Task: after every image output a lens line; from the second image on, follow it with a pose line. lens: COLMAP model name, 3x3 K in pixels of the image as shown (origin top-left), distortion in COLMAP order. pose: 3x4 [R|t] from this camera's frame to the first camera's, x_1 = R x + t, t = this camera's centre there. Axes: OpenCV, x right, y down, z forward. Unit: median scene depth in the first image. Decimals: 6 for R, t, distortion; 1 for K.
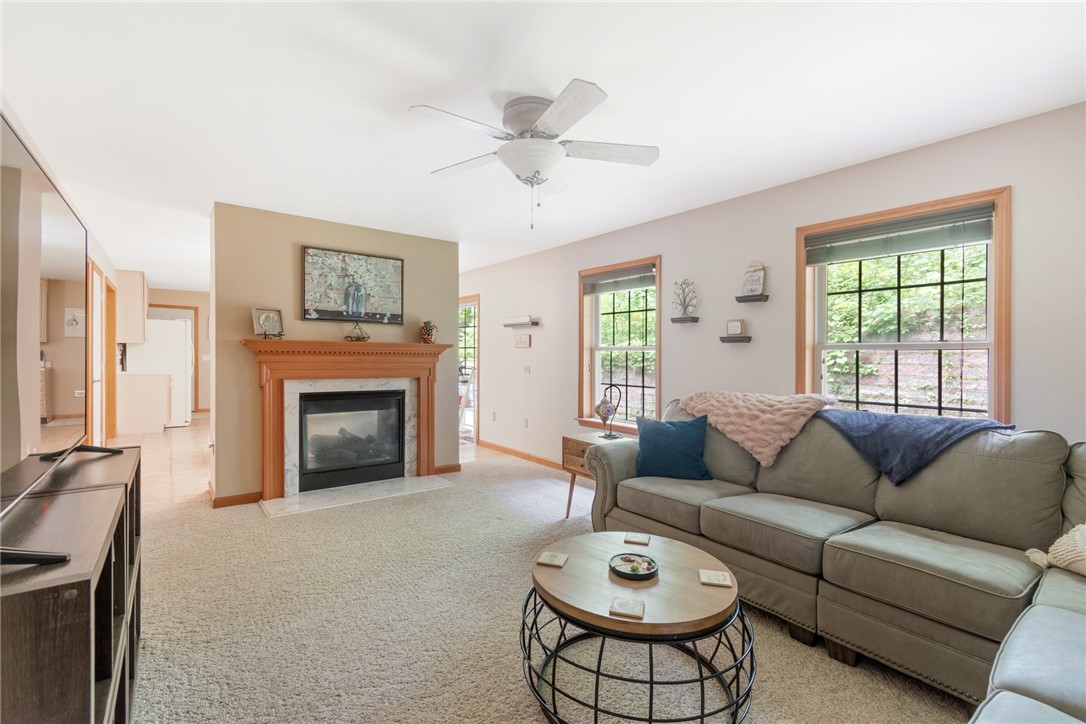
lens RADIAL K [[488.7, 0, 542.8], [0, 488.7, 357.9], [0, 0, 1]] dist [0.000300, 0.000286]
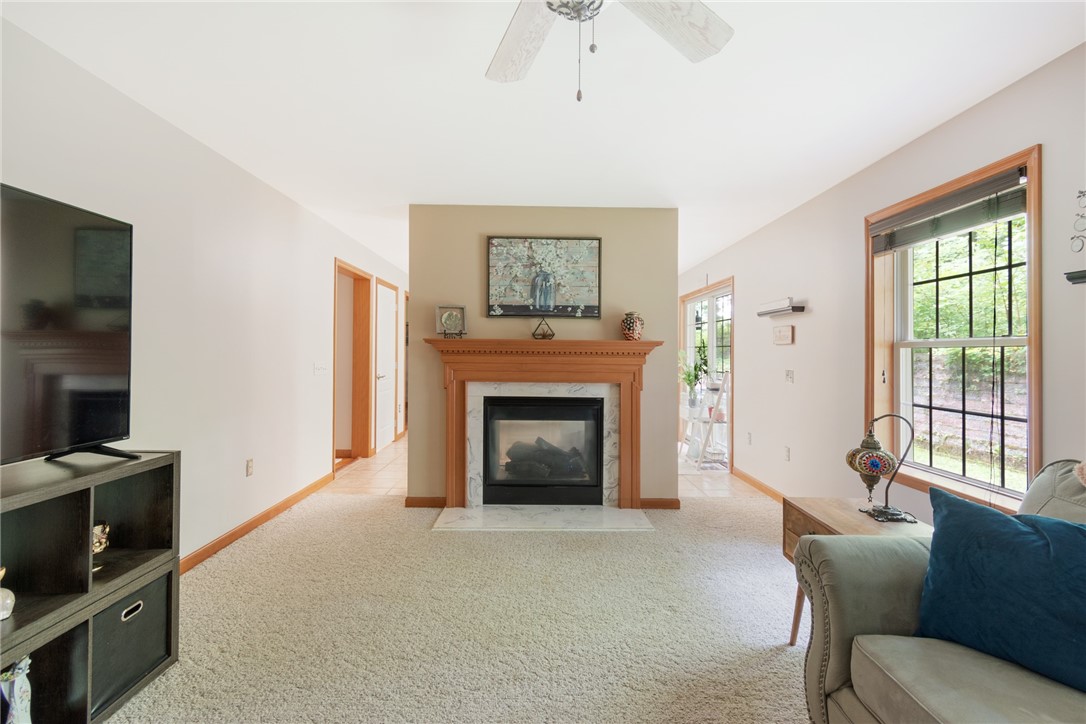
lens RADIAL K [[483.3, 0, 542.4], [0, 483.3, 353.0], [0, 0, 1]] dist [0.001462, 0.000204]
pose [[0.796104, -0.003080, -0.605152, 0.135223], [-0.004512, 0.999929, -0.011025, -0.000147], [0.605143, 0.011508, 0.796034, 0.322443]]
